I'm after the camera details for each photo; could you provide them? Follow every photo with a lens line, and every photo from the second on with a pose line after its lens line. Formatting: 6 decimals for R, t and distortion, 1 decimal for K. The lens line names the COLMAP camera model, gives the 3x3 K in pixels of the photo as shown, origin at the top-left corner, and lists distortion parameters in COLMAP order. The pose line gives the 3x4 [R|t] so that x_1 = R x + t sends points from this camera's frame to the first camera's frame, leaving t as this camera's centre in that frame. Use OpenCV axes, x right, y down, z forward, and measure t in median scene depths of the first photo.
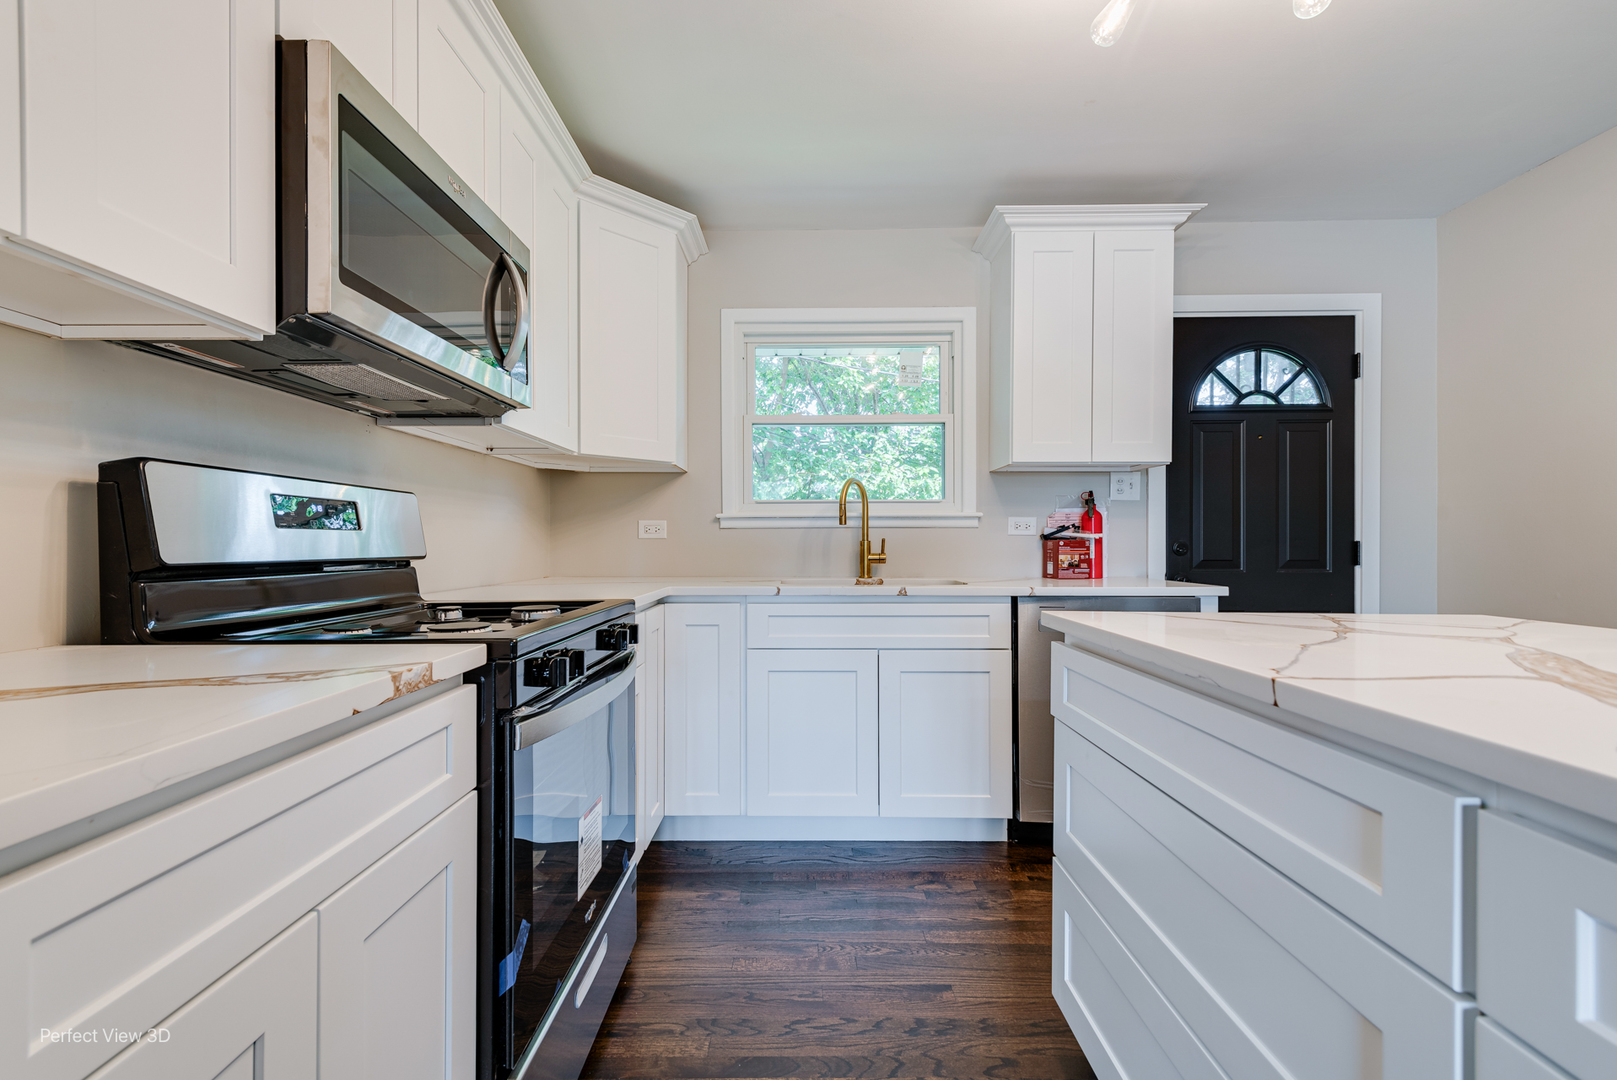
lens RADIAL K [[700.0, 0, 783.9], [0, 700.0, 533.8], [0, 0, 1]] dist [0.014712, -0.000192]
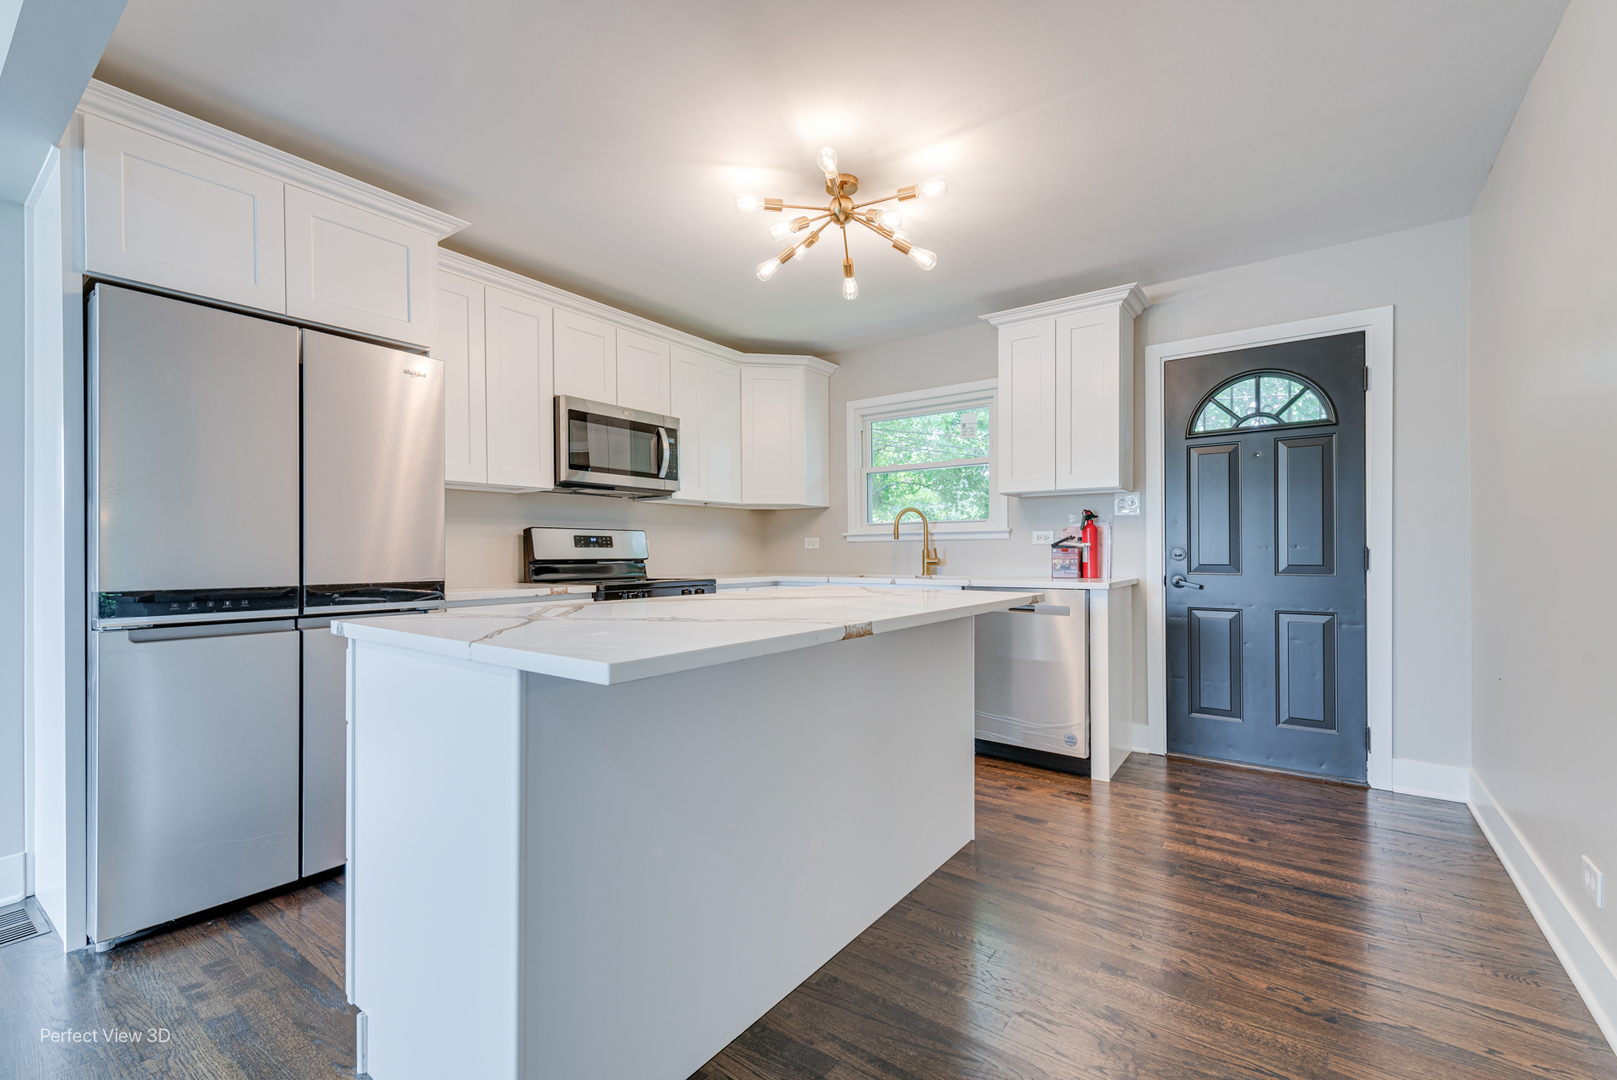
lens RADIAL K [[700.0, 0, 796.1], [0, 700.0, 554.6], [0, 0, 1]] dist [0.014712, -0.000192]
pose [[0.812423, -0.002900, -0.583062, 0.744807], [0.012598, 0.999841, 0.012581, -0.001495], [0.582933, -0.017566, 0.812331, -0.350721]]
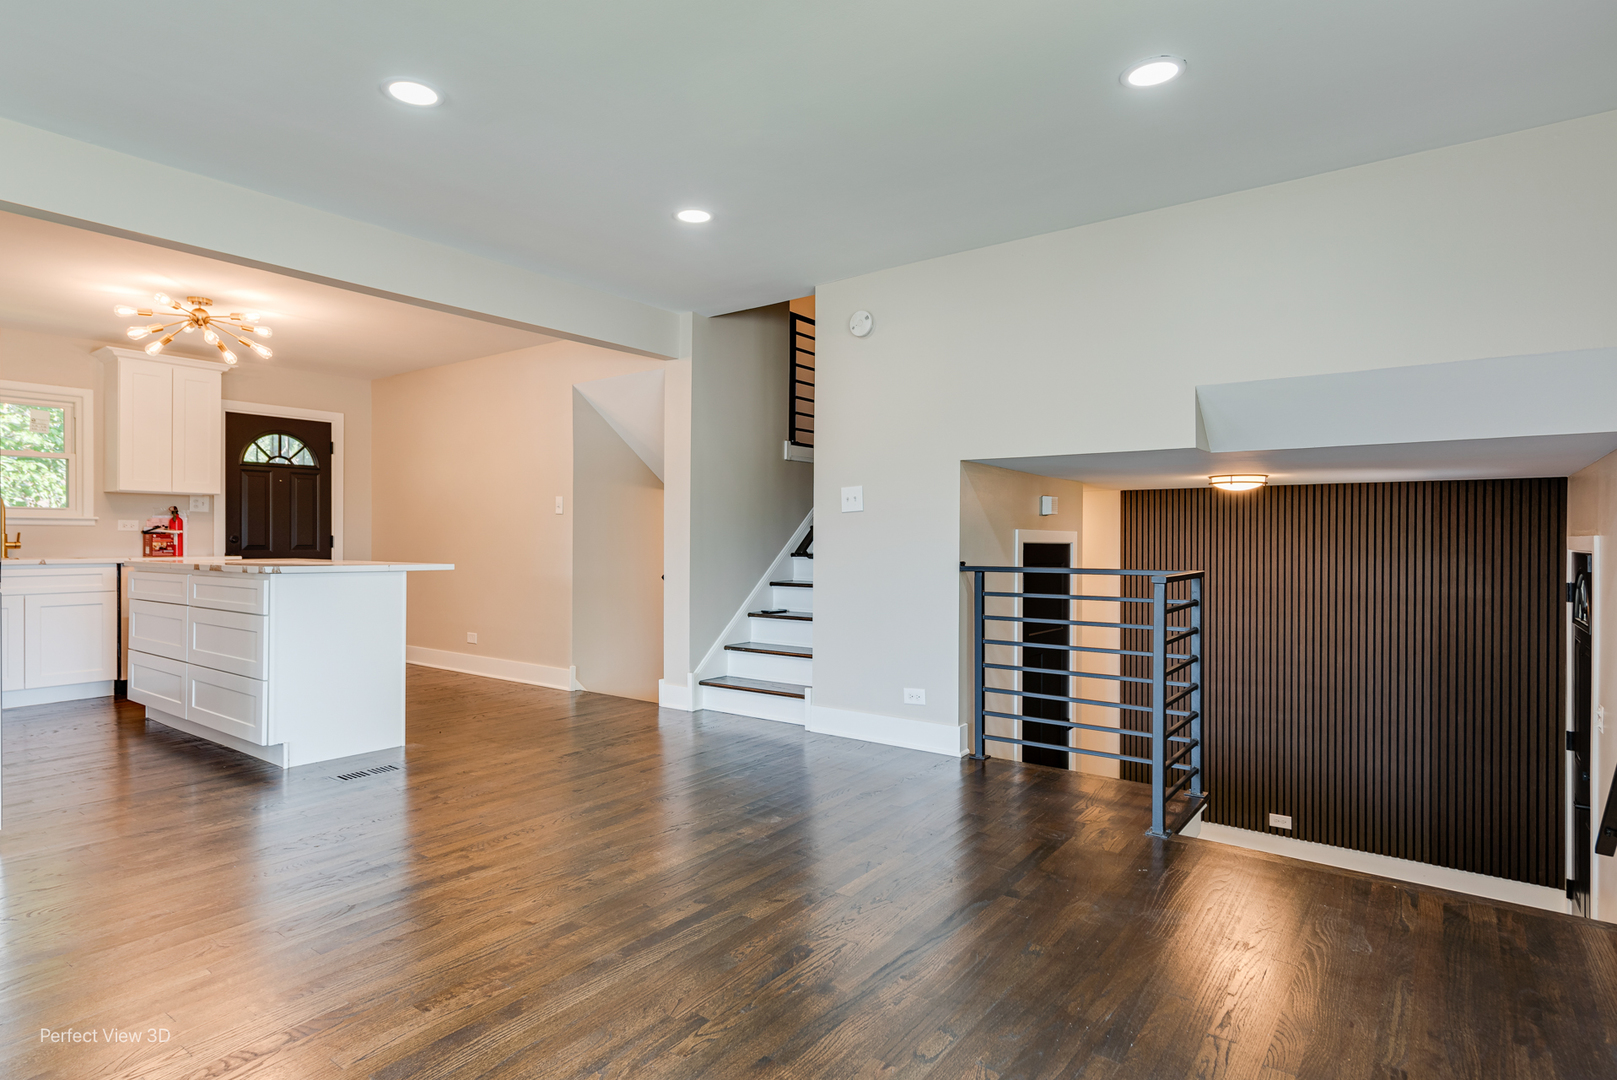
lens RADIAL K [[864.2, 0, 809.2], [0, 864.2, 547.5], [0, 0, 1]] dist [0.005224, 0.000929]
pose [[0.572931, -0.006256, 0.819580, -0.430792], [-0.014540, 0.999736, 0.017795, -0.019424], [-0.819475, -0.022112, 0.572689, -1.536203]]
